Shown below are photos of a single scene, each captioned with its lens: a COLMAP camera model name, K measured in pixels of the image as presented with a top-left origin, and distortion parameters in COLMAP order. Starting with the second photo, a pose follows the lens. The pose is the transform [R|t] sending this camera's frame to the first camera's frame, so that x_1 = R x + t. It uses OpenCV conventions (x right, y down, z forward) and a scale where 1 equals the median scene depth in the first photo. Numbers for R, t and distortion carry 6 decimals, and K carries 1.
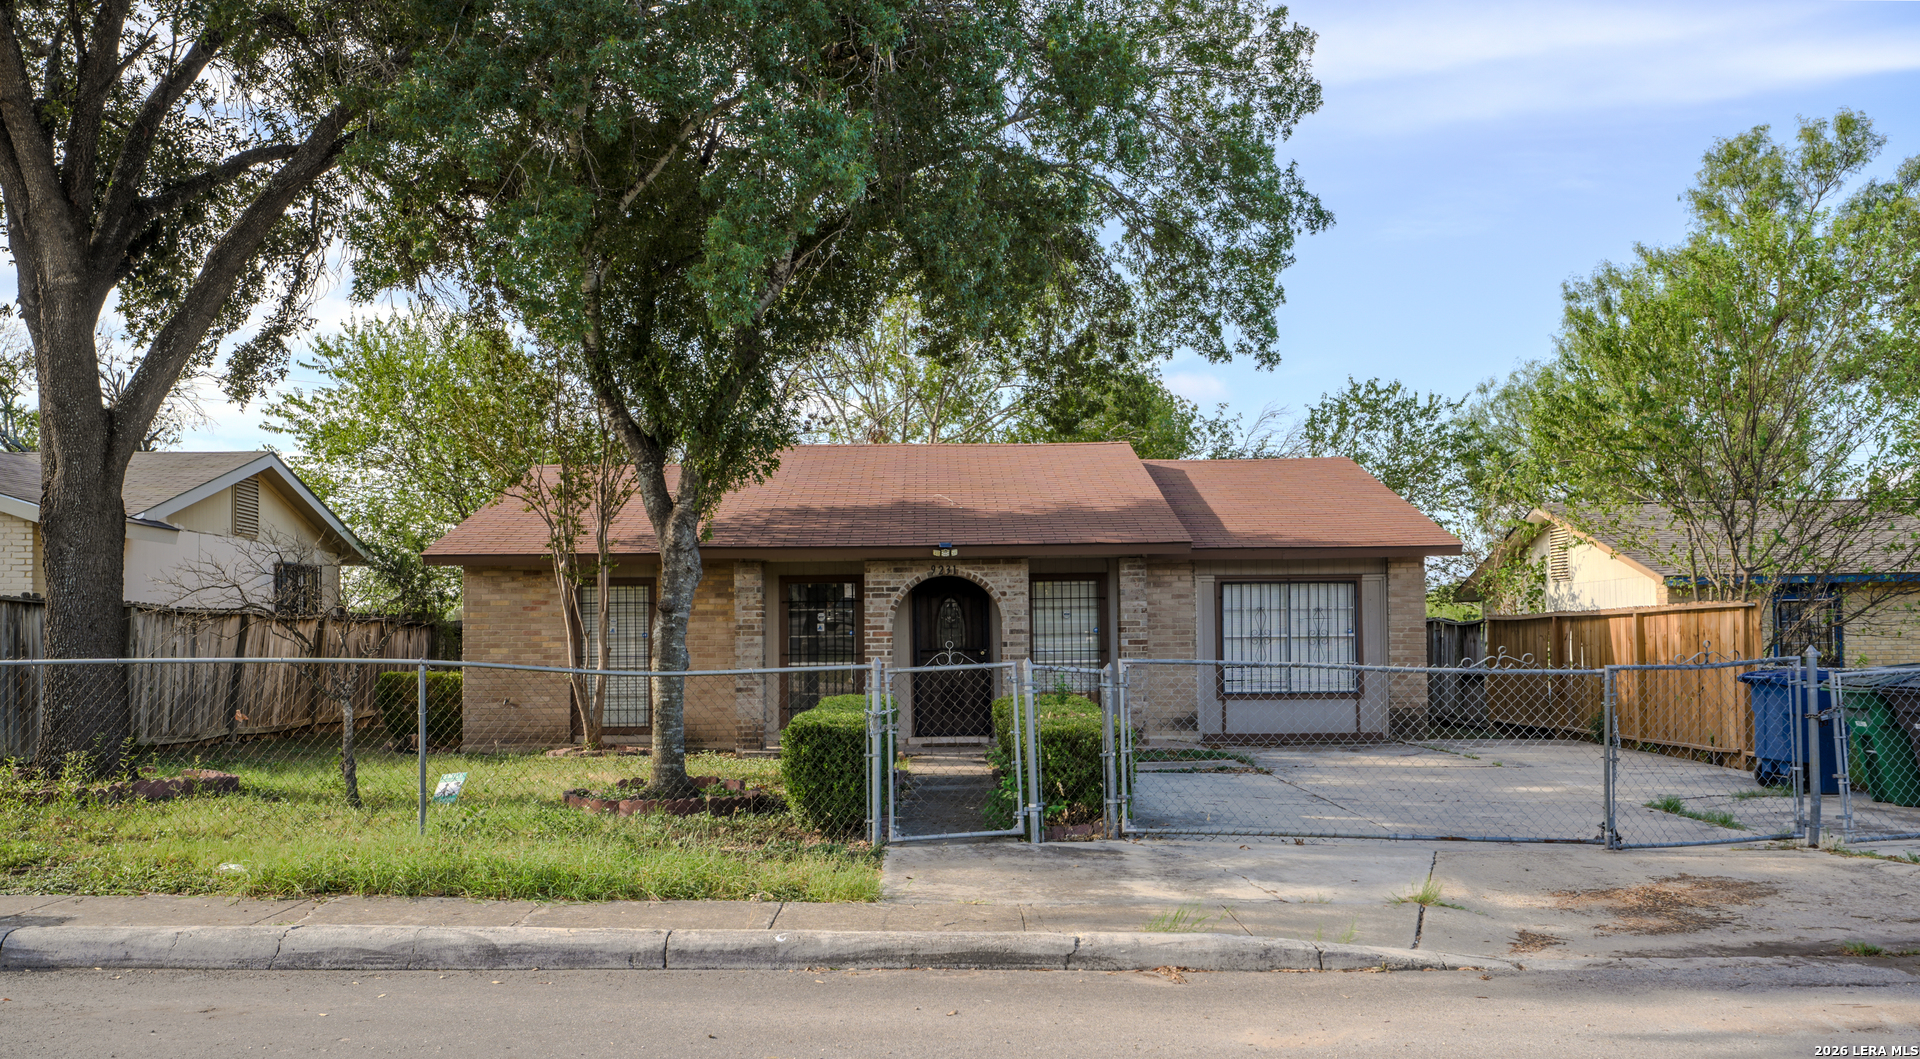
lens RADIAL K [[1450.9, 0, 968.1], [0, 1450.9, 544.5], [0, 0, 1]] dist [0.000814, 0.002086]
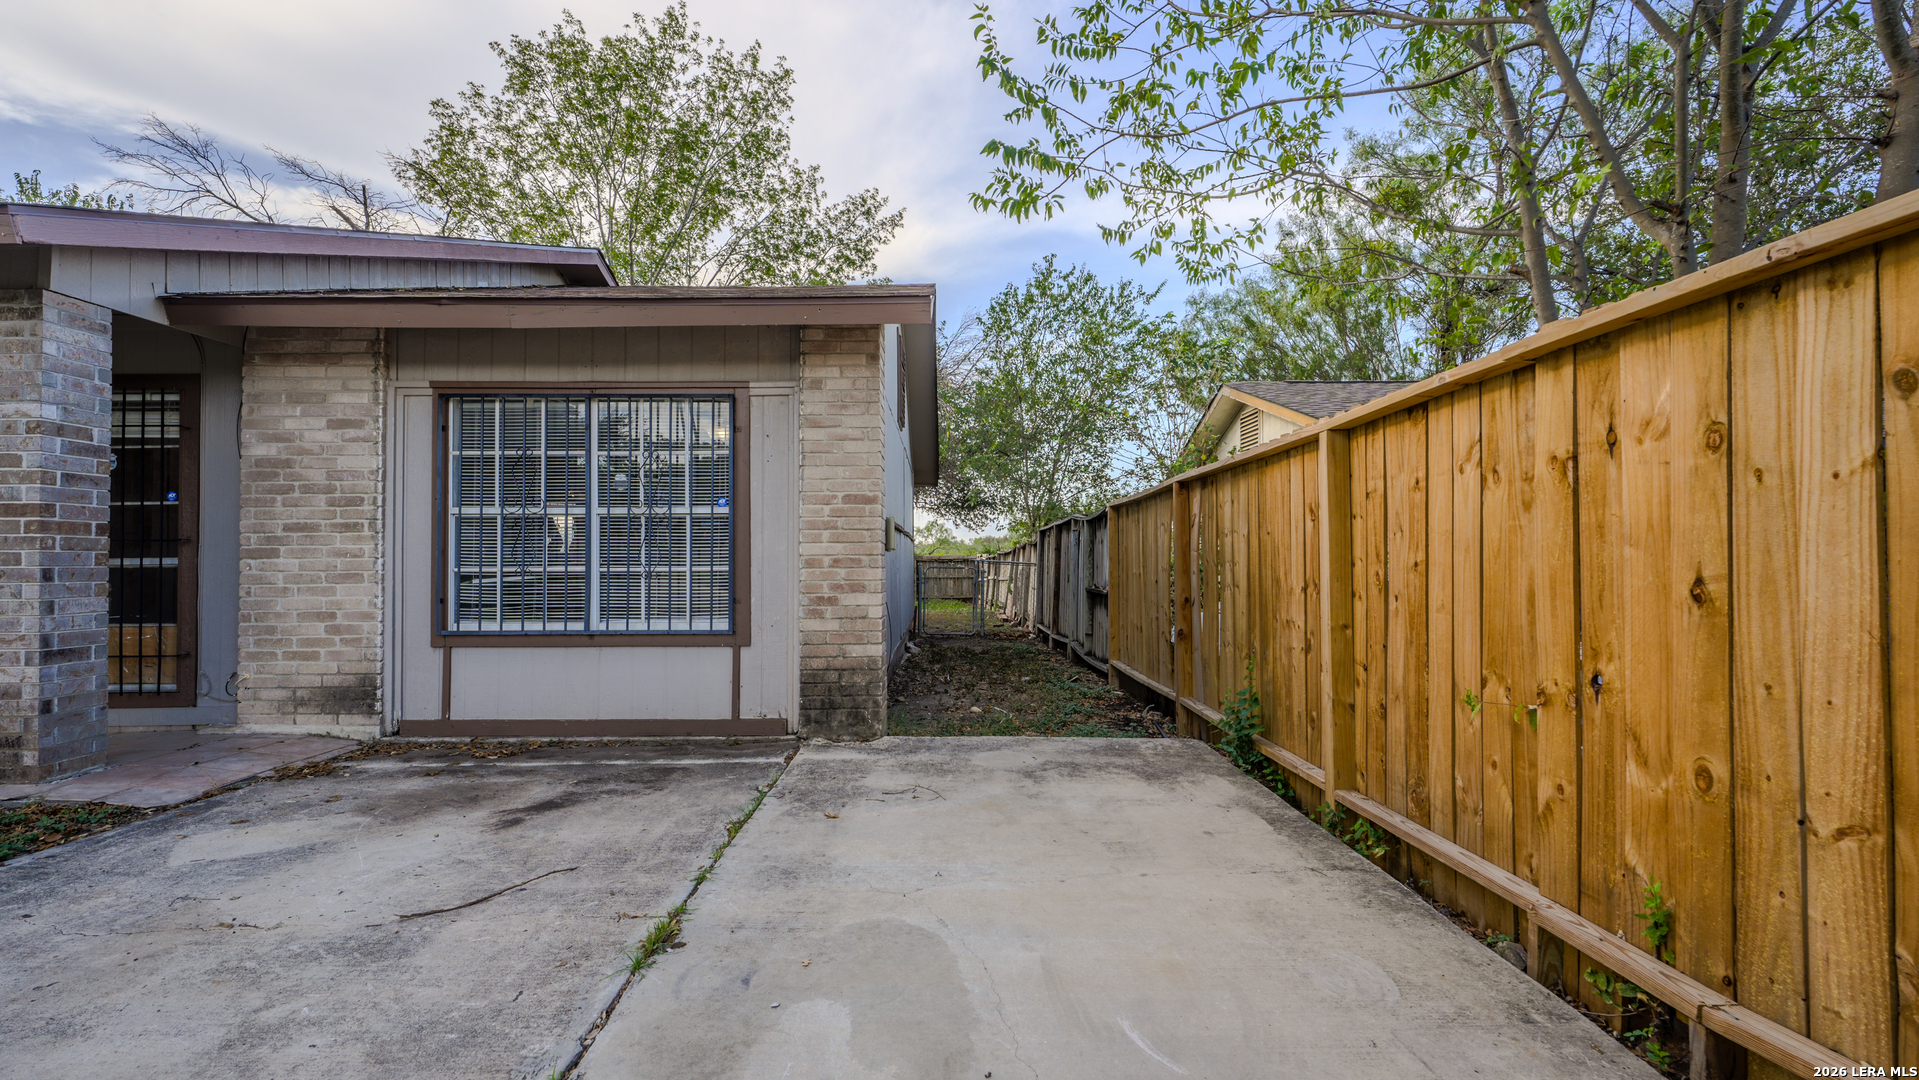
lens RADIAL K [[847.6, 0, 958.6], [0, 847.6, 539.7], [0, 0, 1]] dist [0.001580, -0.000267]
pose [[0.999983, 0.005740, 0.000875, 0.340914], [-0.005770, 0.999211, 0.039302, 0.060860], [-0.000649, -0.039306, 0.999227, 0.730130]]
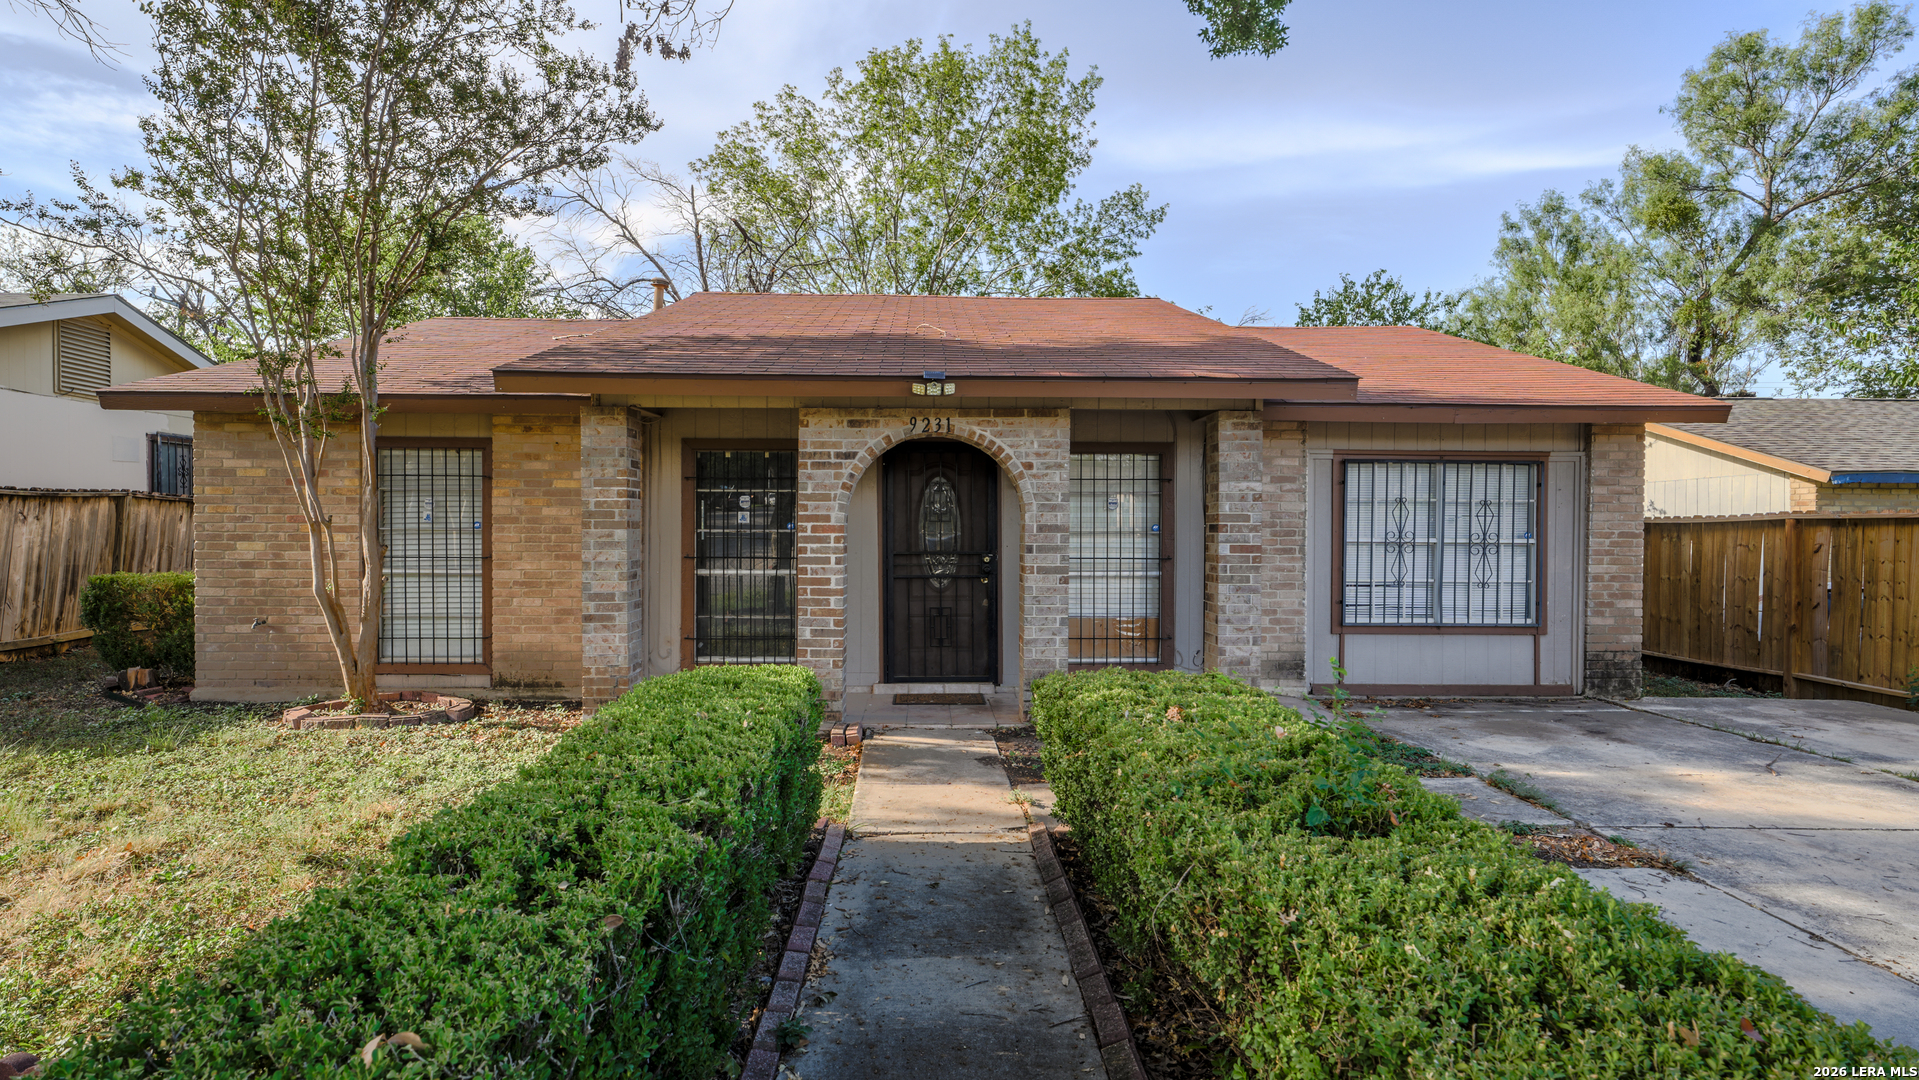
lens RADIAL K [[944.9, 0, 953.8], [0, 944.9, 544.3], [0, 0, 1]] dist [-0.003994, -0.000140]
pose [[0.999775, 0.015587, 0.014416, -0.011264], [-0.016666, 0.996808, 0.078074, 0.034060], [-0.013153, -0.078296, 0.996843, 0.568233]]
